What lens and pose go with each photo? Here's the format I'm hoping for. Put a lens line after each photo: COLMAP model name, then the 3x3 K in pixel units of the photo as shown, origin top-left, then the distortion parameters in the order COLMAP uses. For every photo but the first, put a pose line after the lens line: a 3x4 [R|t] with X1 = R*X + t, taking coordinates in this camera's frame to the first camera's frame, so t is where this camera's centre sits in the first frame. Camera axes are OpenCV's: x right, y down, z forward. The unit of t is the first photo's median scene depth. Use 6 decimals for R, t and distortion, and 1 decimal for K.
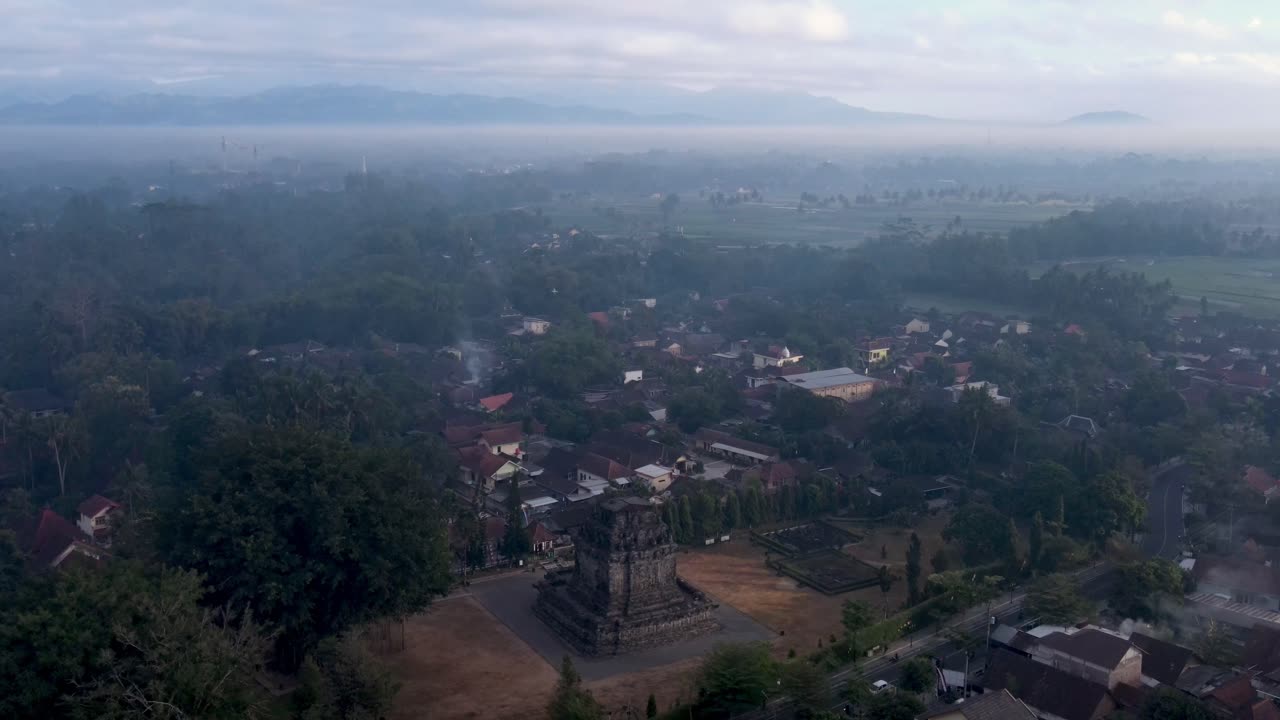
lens RADIAL K [[1255.4, 0, 639.8], [0, 1255.4, 359.5], [0, 0, 1]] dist [0.010829, 0.000000]
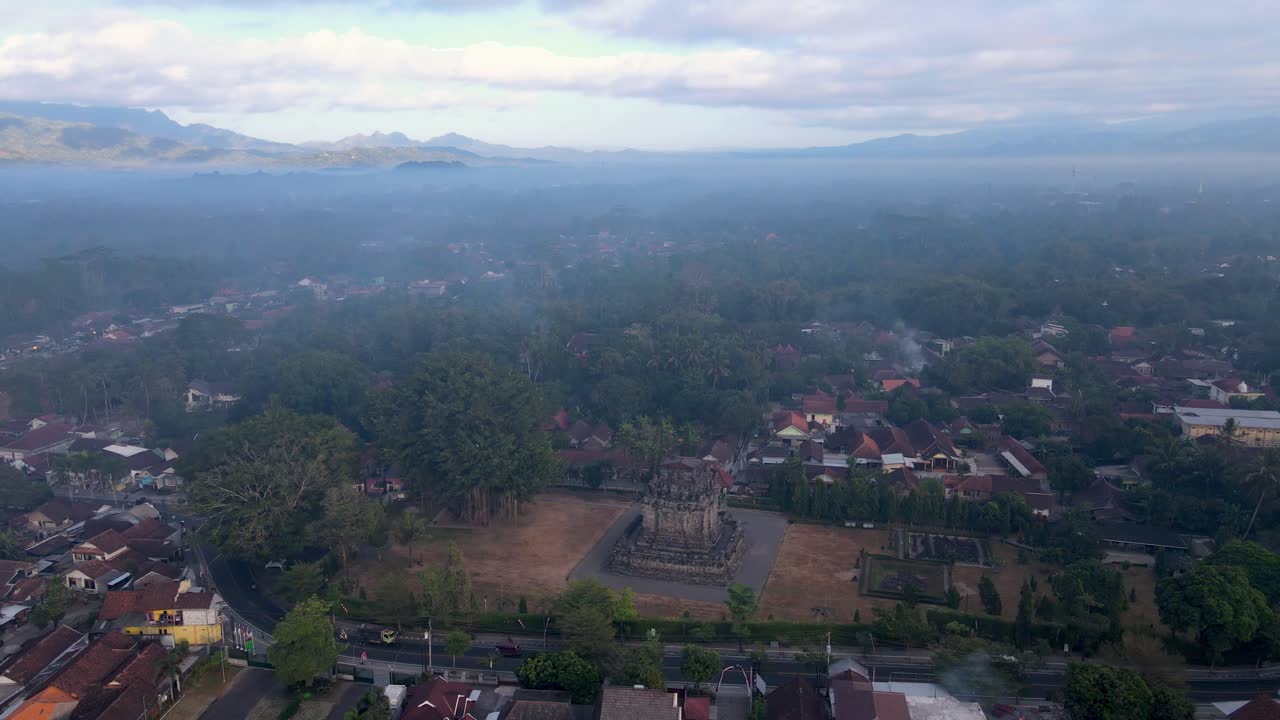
lens RADIAL K [[942.0, 0, 634.1], [0, 942.0, 359.7], [0, 0, 1]] dist [0.009361, 0.024999]
pose [[0.681928, 0.141725, -0.717557, 0.378245], [-0.122757, 0.989308, 0.078737, -0.031202], [0.721044, 0.034392, 0.692035, 0.209233]]
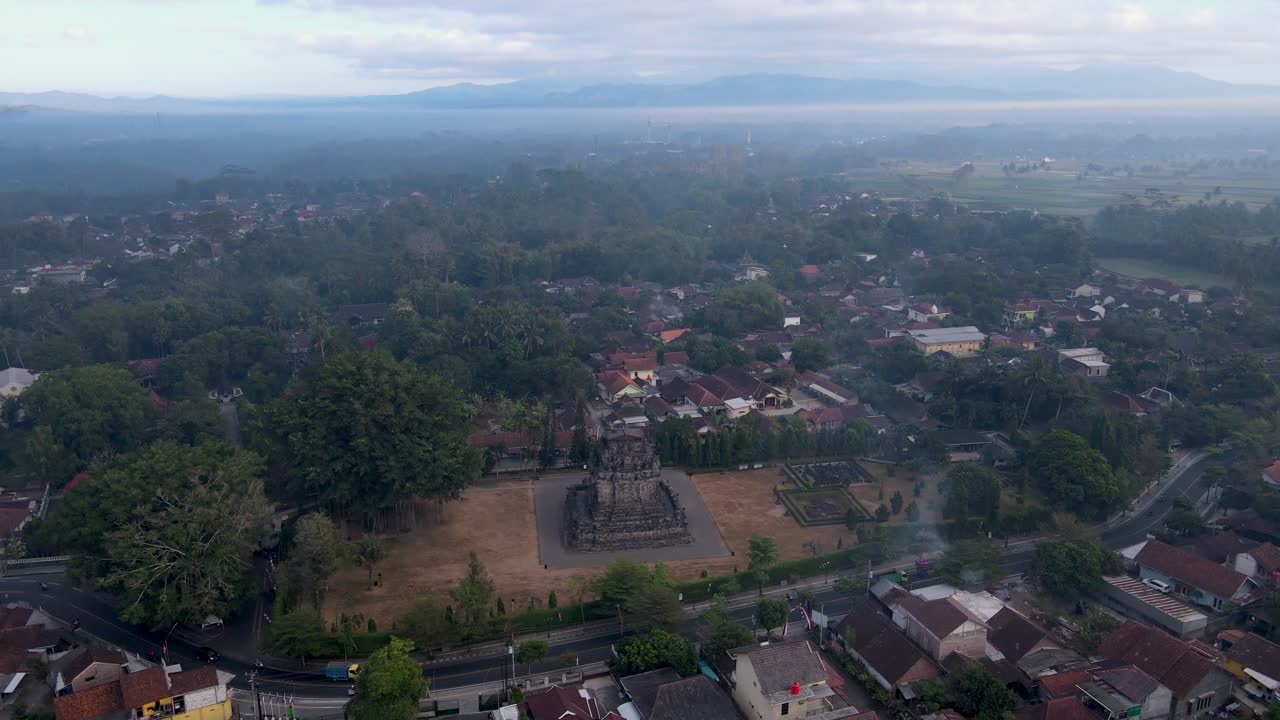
lens RADIAL K [[942.0, 0, 638.1], [0, 942.0, 364.3], [0, 0, 1]] dist [0.009361, 0.024999]
pose [[0.933479, 0.083724, -0.348722, 0.205005], [-0.053704, 0.994037, 0.094900, -0.028004], [0.354588, -0.069859, 0.932409, 0.082851]]
